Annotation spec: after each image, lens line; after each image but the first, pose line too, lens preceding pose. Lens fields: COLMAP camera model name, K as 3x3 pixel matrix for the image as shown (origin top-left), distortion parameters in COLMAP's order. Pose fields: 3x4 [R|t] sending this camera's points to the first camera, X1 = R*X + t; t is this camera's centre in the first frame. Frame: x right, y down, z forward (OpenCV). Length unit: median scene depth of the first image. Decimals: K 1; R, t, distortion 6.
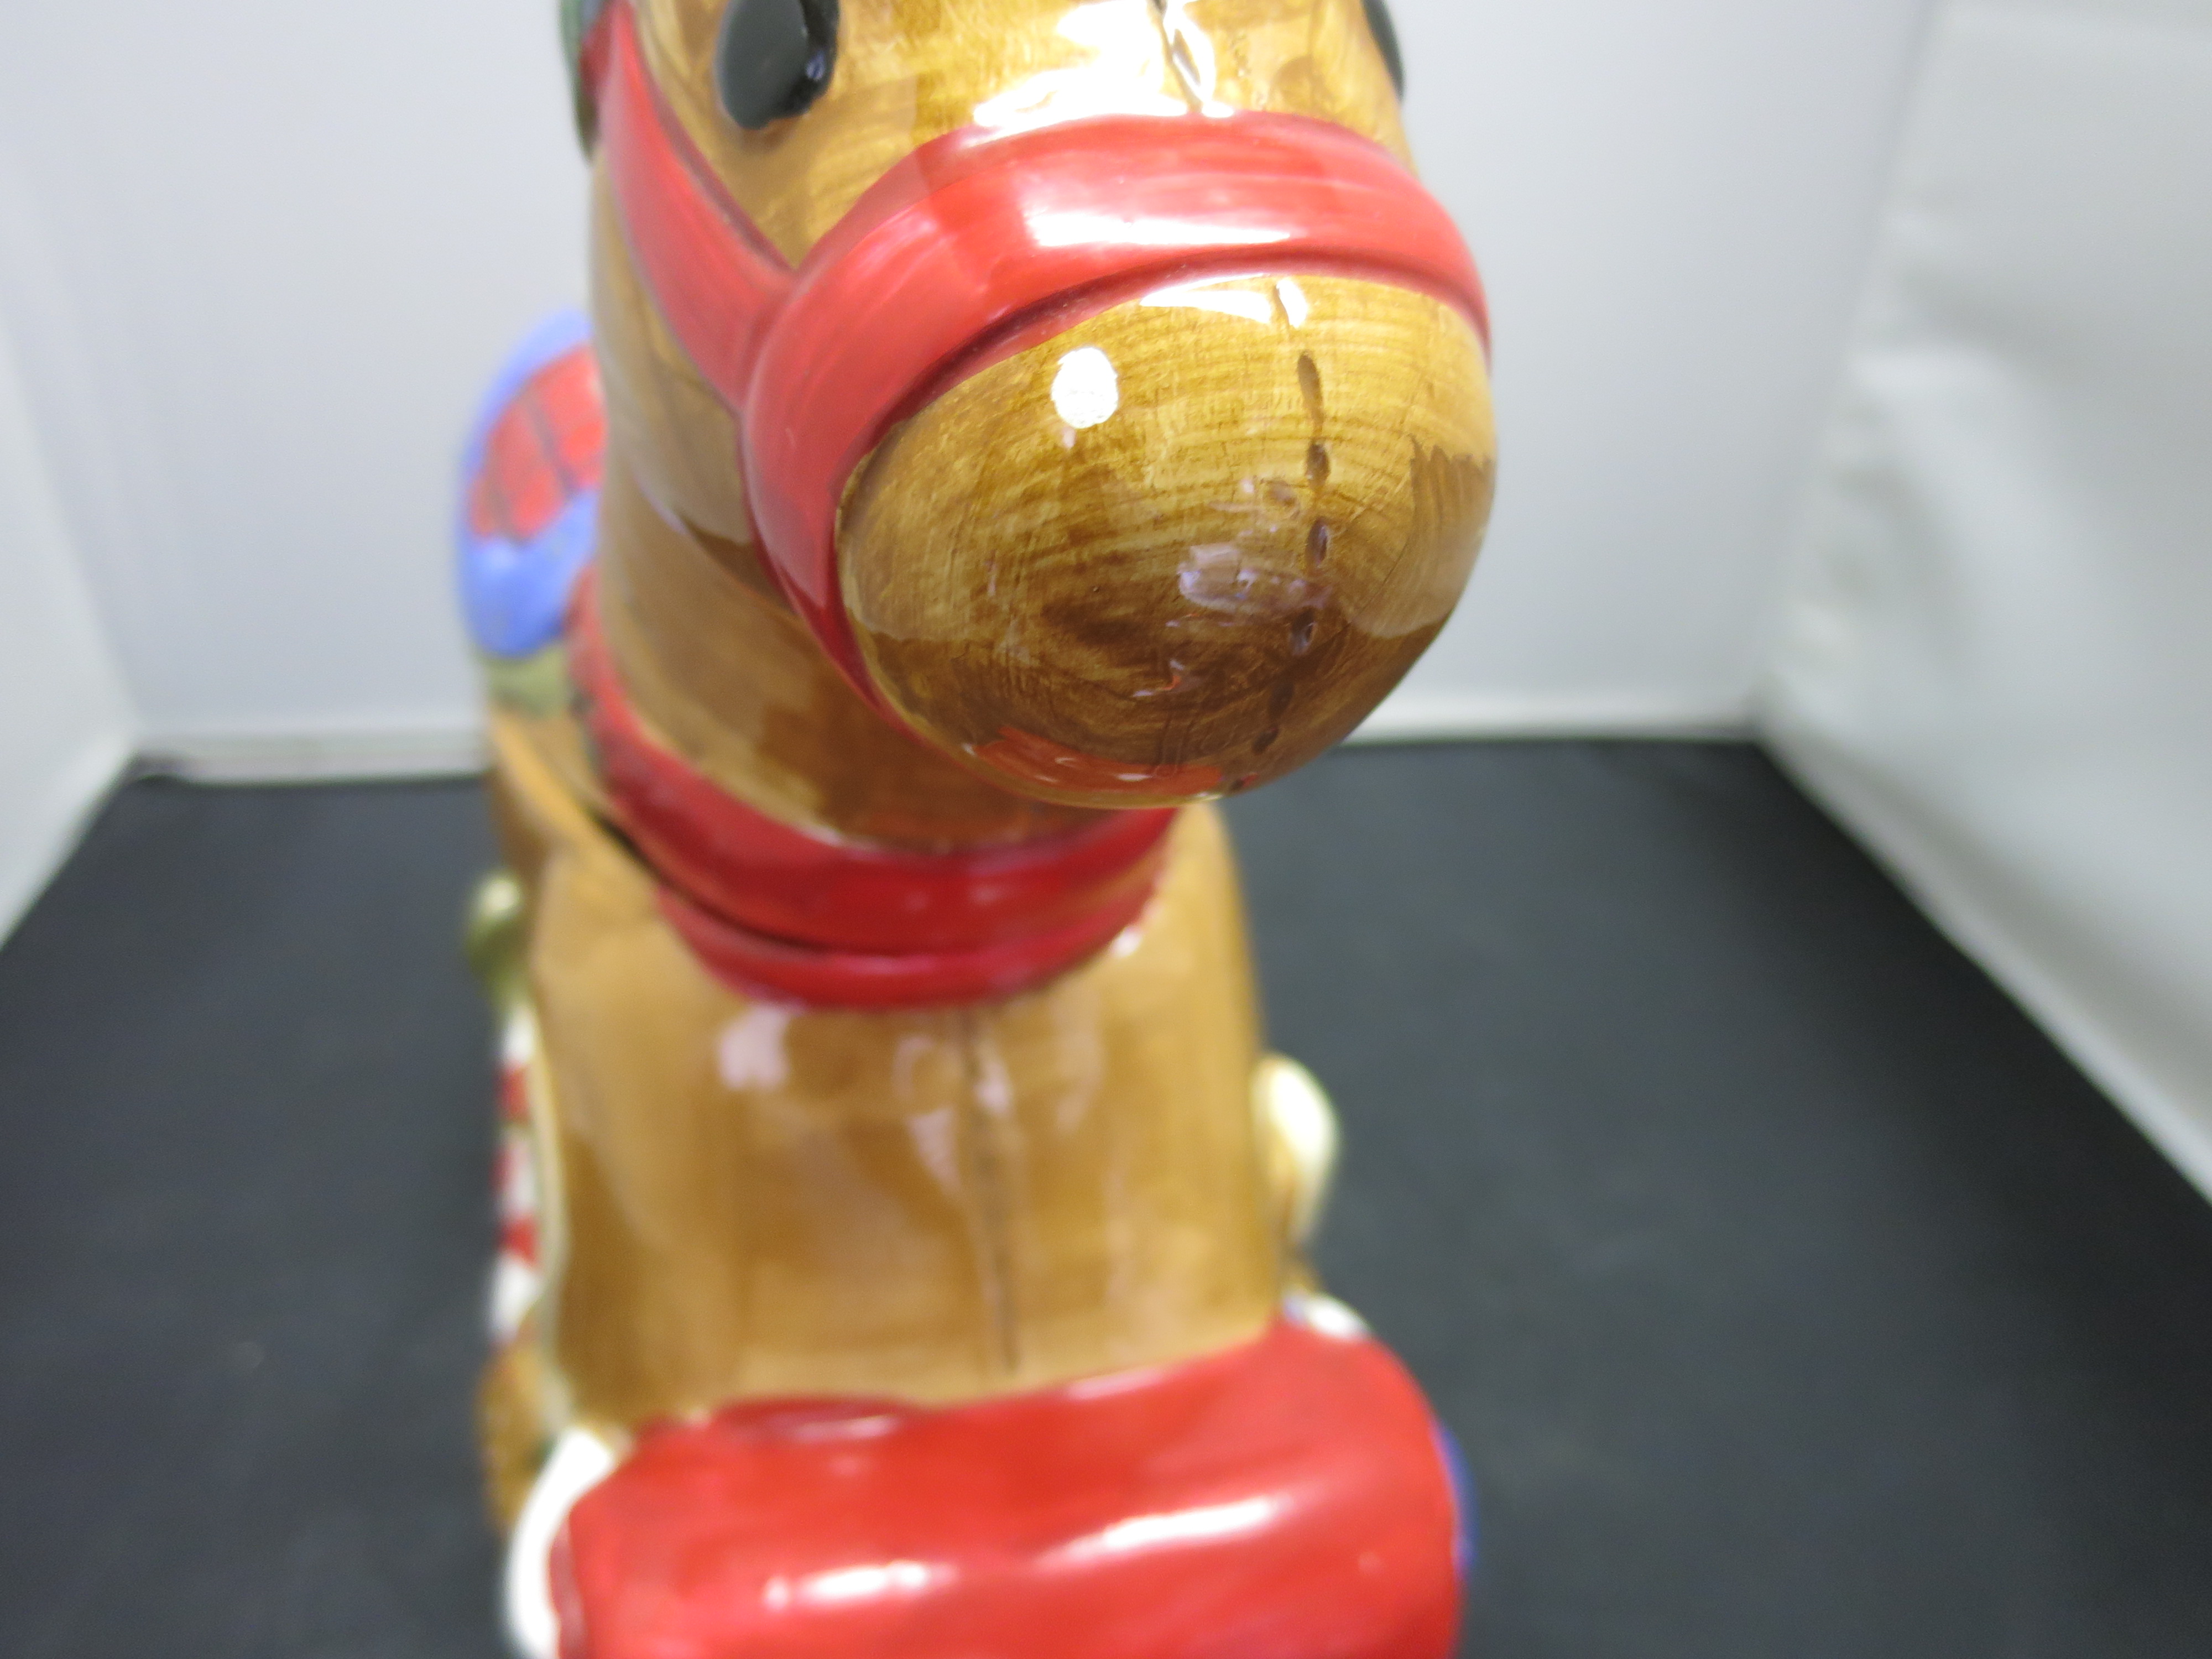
lens RADIAL K [[1576.3, 0, 1143.0], [0, 1576.3, 869.2], [0, 0, 1]] dist [-0.001868, -0.001765]
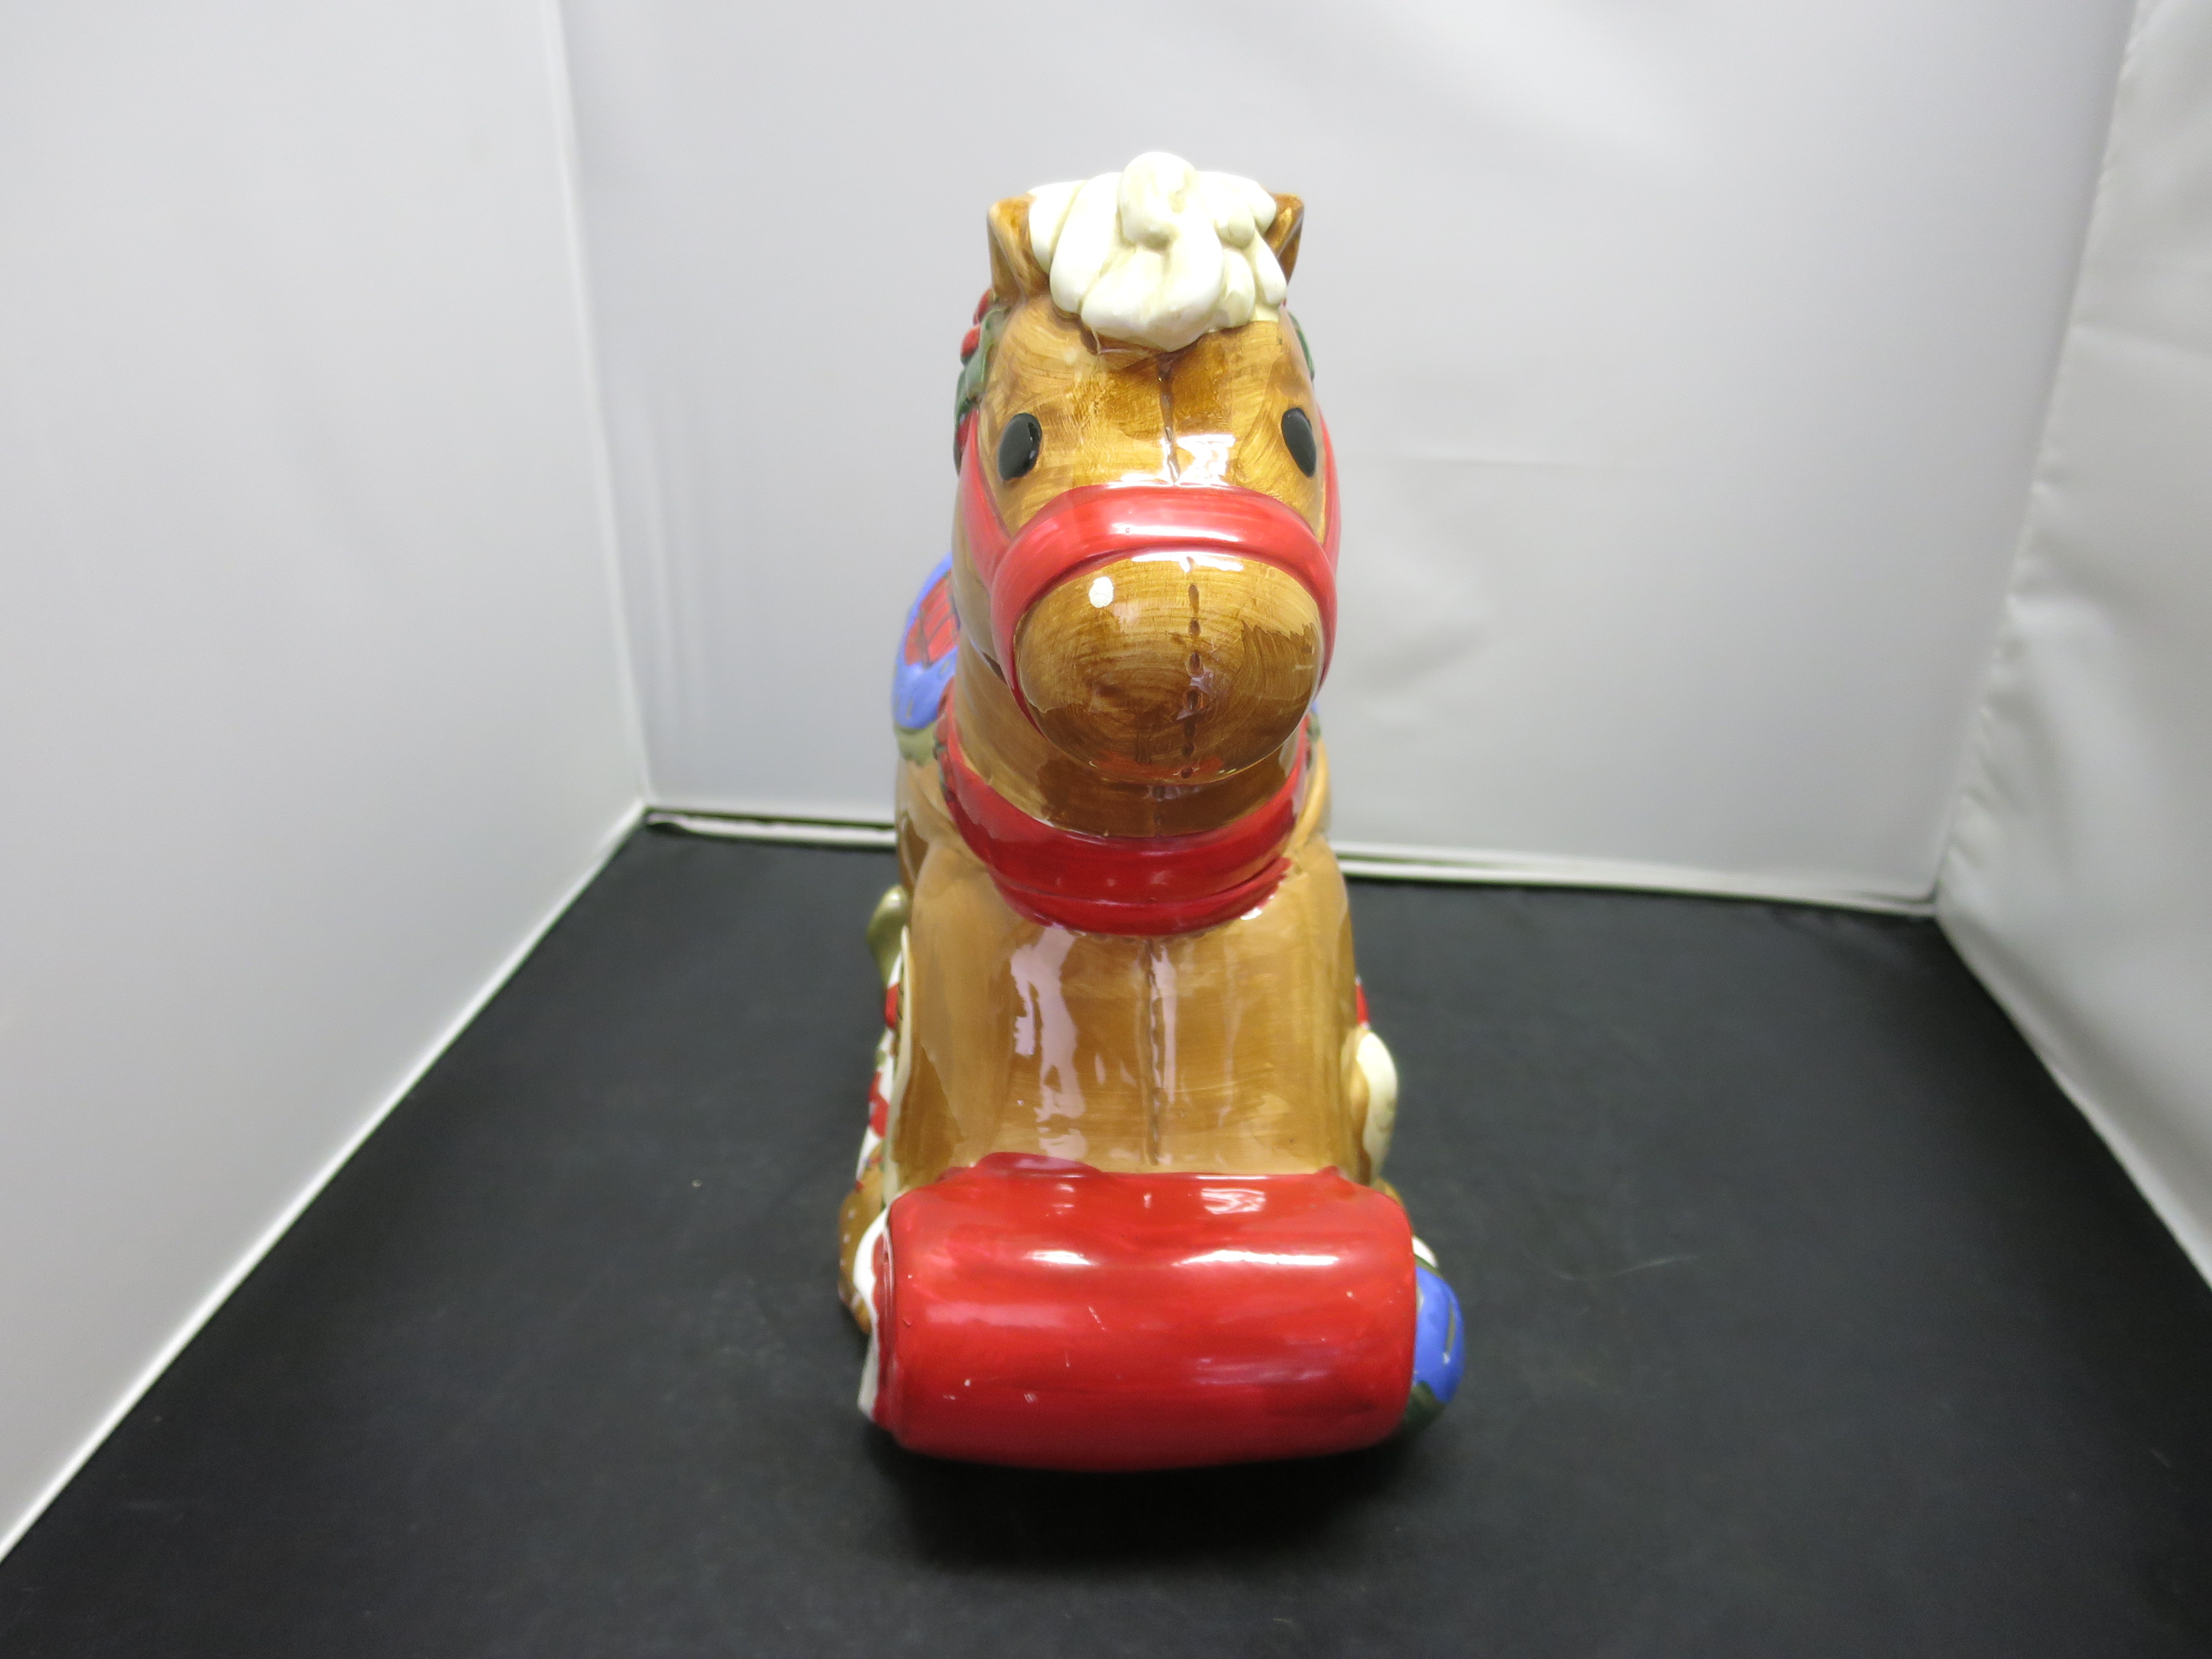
lens RADIAL K [[1578.6, 0, 1153.6], [0, 1578.6, 841.3], [0, 0, 1]] dist [0.000230, -0.033414]
pose [[0.962818, 0.098238, -0.251655, 0.674620], [-0.130344, 0.984867, -0.114229, 0.341696], [0.236625, 0.142783, 0.961052, -1.266657]]
